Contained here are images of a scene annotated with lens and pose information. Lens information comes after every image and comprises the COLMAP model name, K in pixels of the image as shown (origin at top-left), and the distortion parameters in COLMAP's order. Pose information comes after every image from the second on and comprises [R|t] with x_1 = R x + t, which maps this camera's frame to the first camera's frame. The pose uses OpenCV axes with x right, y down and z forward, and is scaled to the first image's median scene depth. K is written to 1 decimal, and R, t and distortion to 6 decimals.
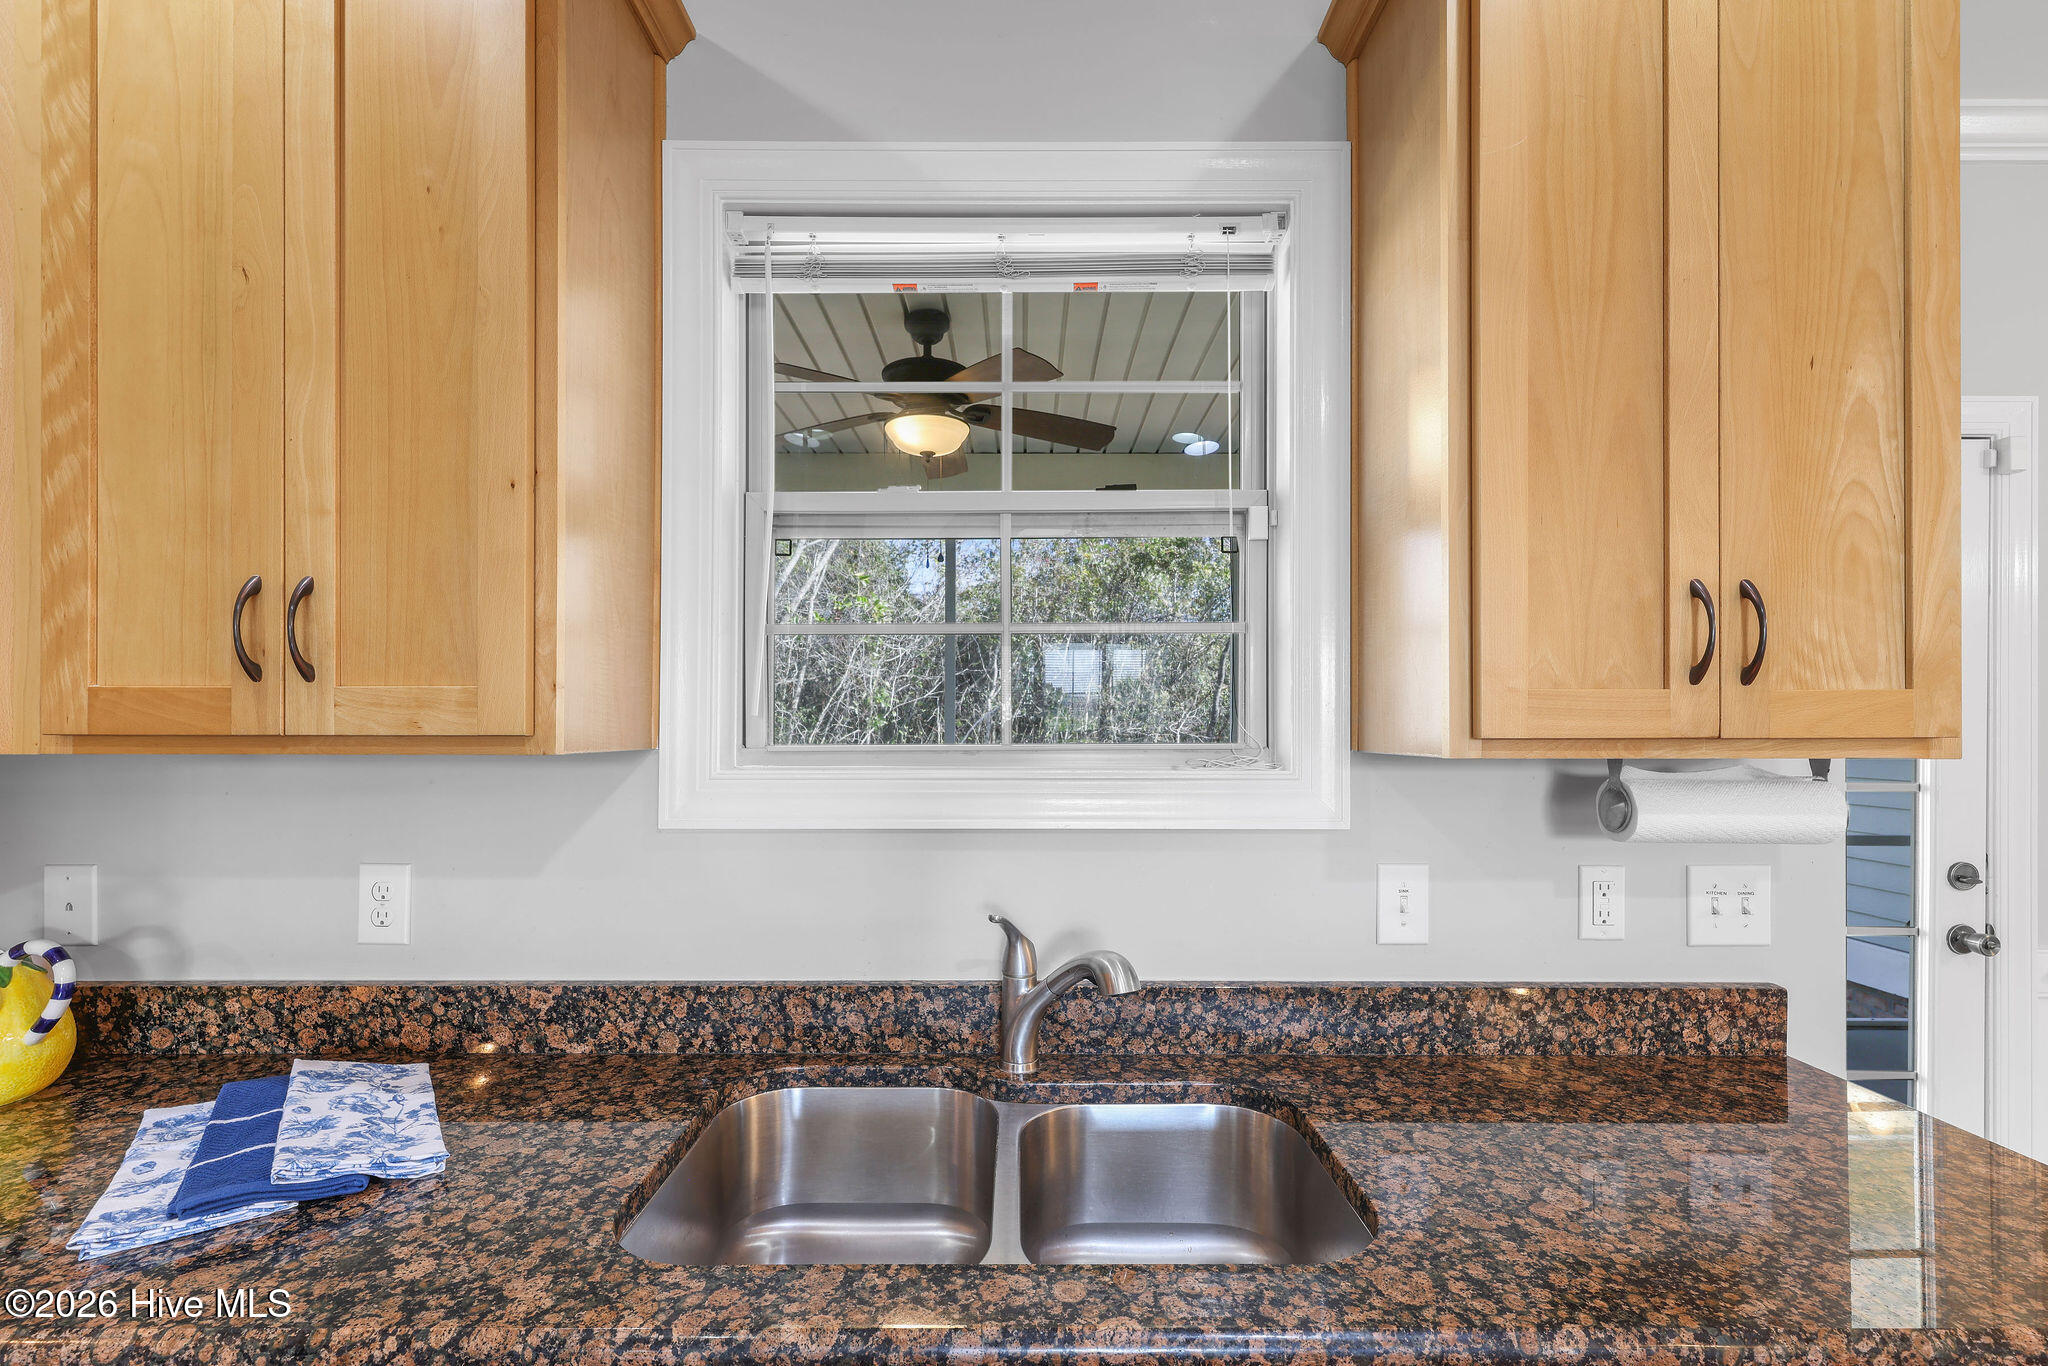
lens RADIAL K [[892.2, 0, 1022.4], [0, 892.2, 721.8], [0, 0, 1]] dist [0.002139, -0.000140]
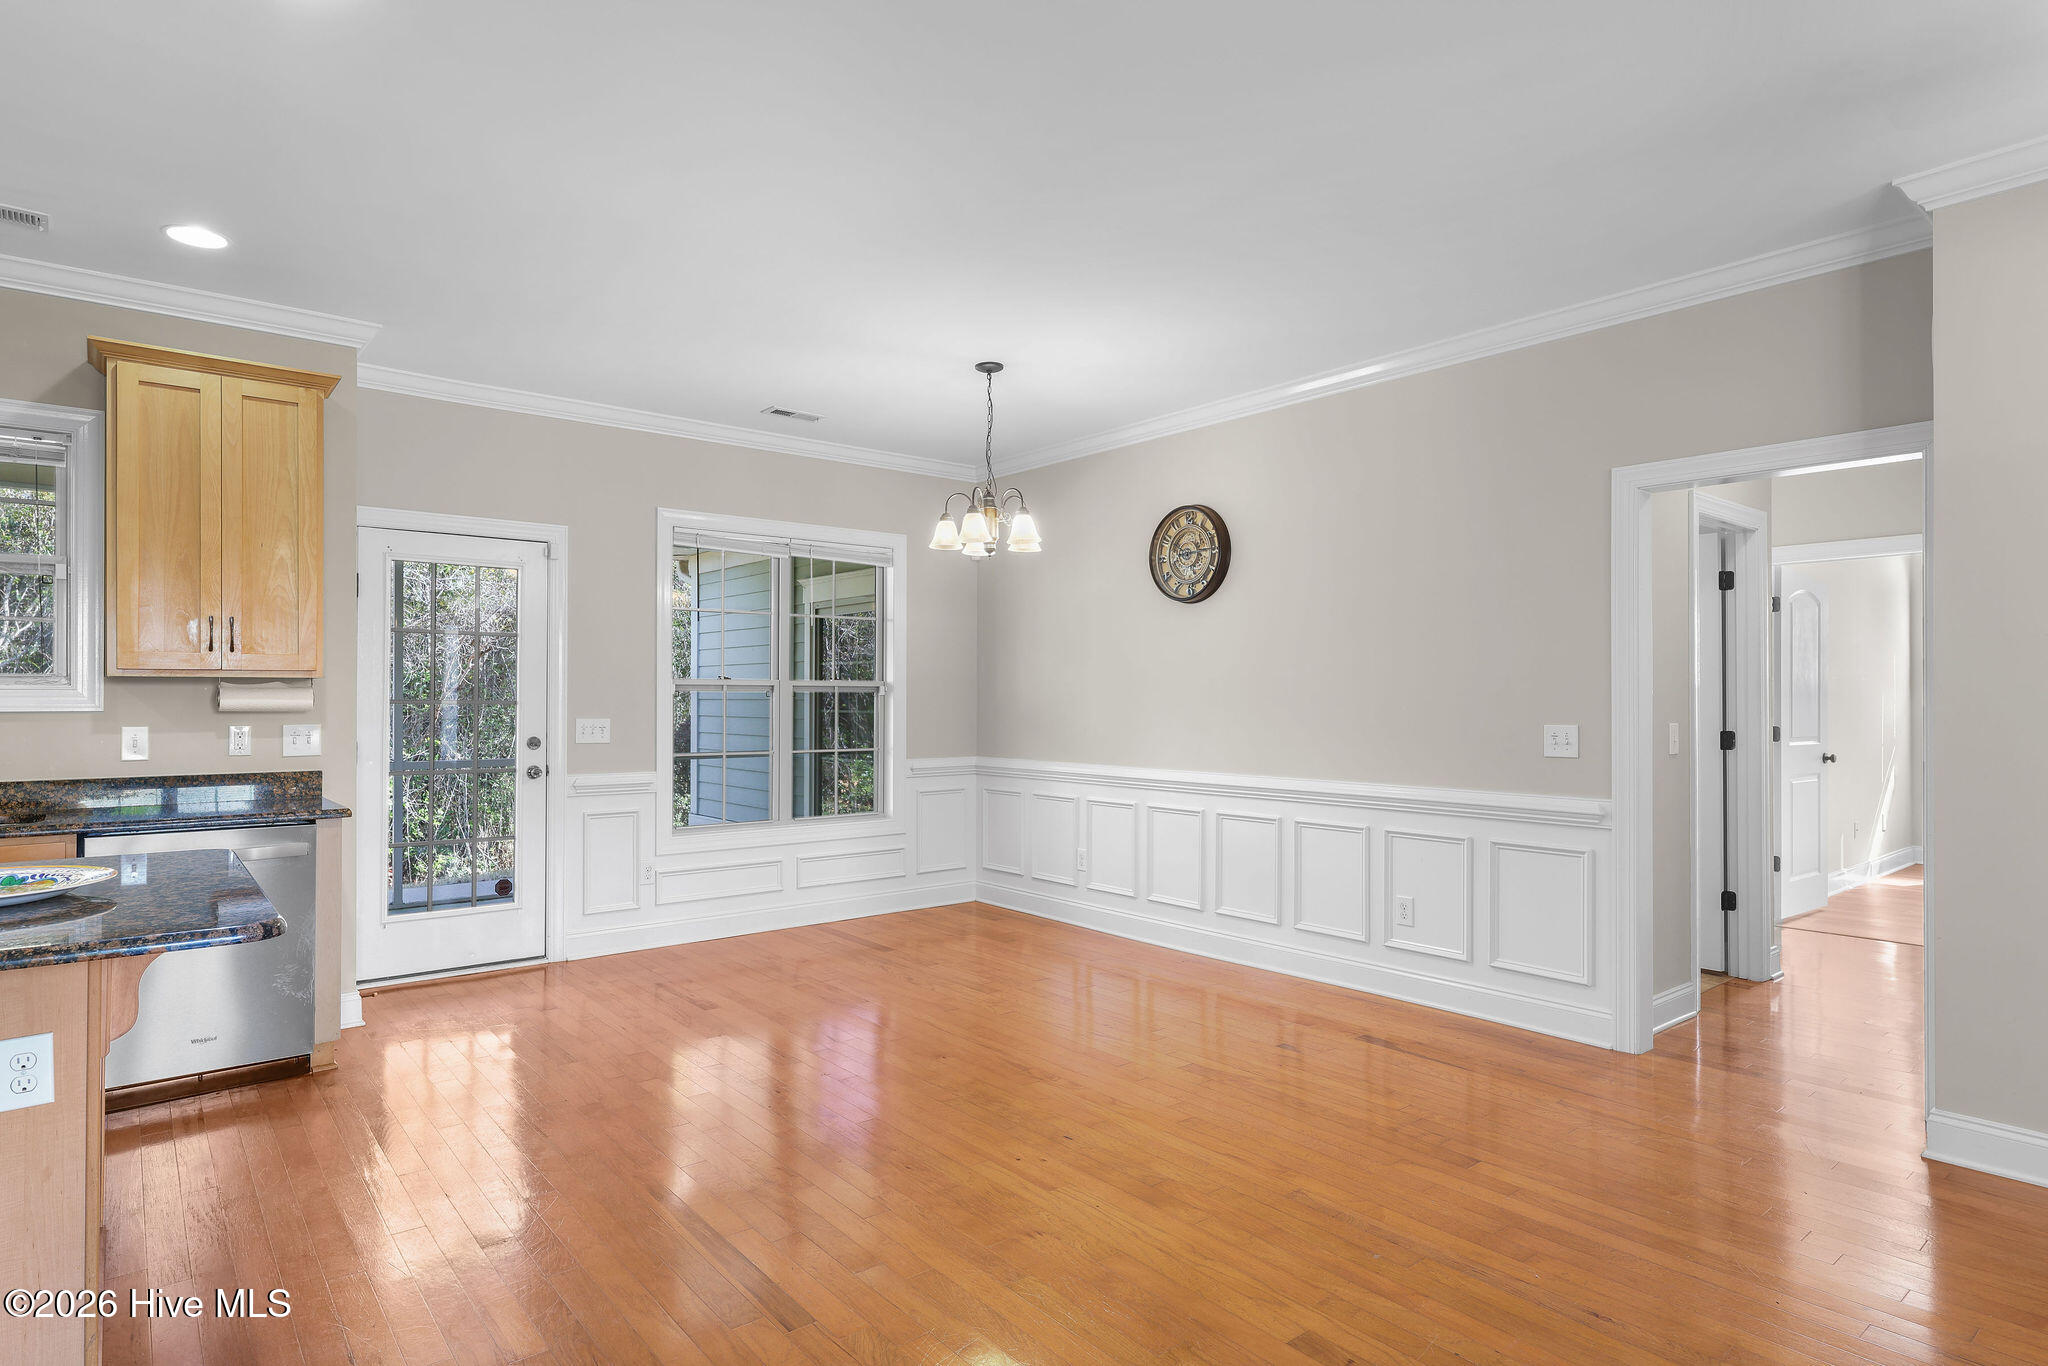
lens RADIAL K [[1112.1, 0, 1025.5], [0, 1112.1, 696.2], [0, 0, 1]] dist [0.001061, 0.000729]
pose [[0.772321, -0.001966, 0.635230, 0.385668], [-0.001963, 0.999983, 0.005483, 0.062786], [-0.635230, -0.005482, 0.772304, -2.762842]]
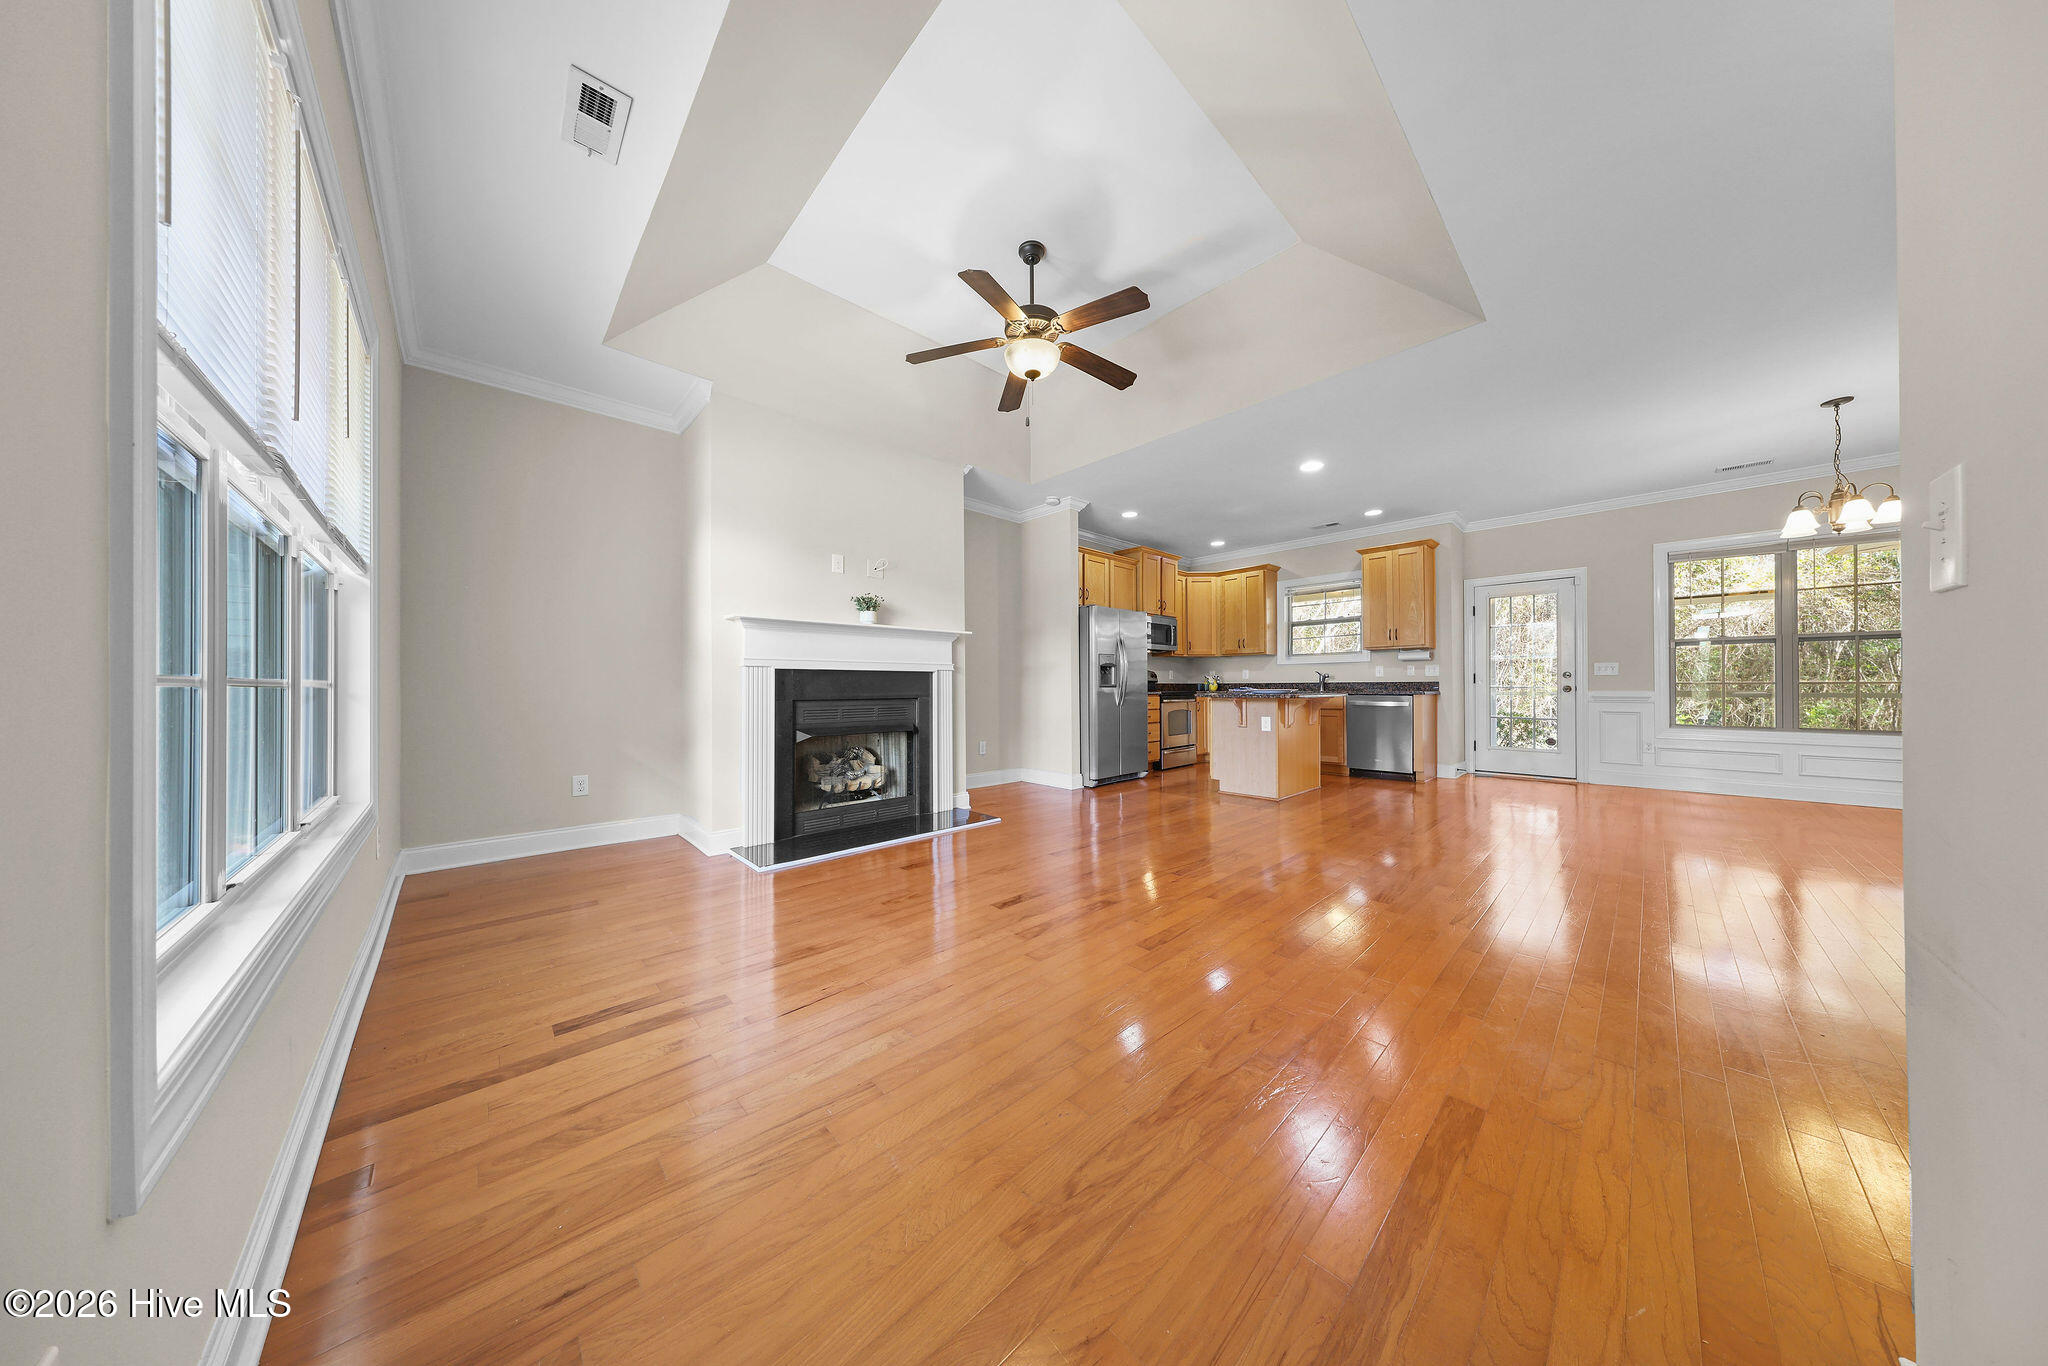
lens RADIAL K [[579.4, 0, 1024.0], [0, 579.4, 683.0], [0, 0, 1]] dist [-0.008733, -0.000024]
pose [[0.676725, -0.008691, -0.736184, 1.993710], [0.010235, 0.999945, -0.002397, 0.287746], [0.736164, -0.005913, 0.676777, -4.474437]]
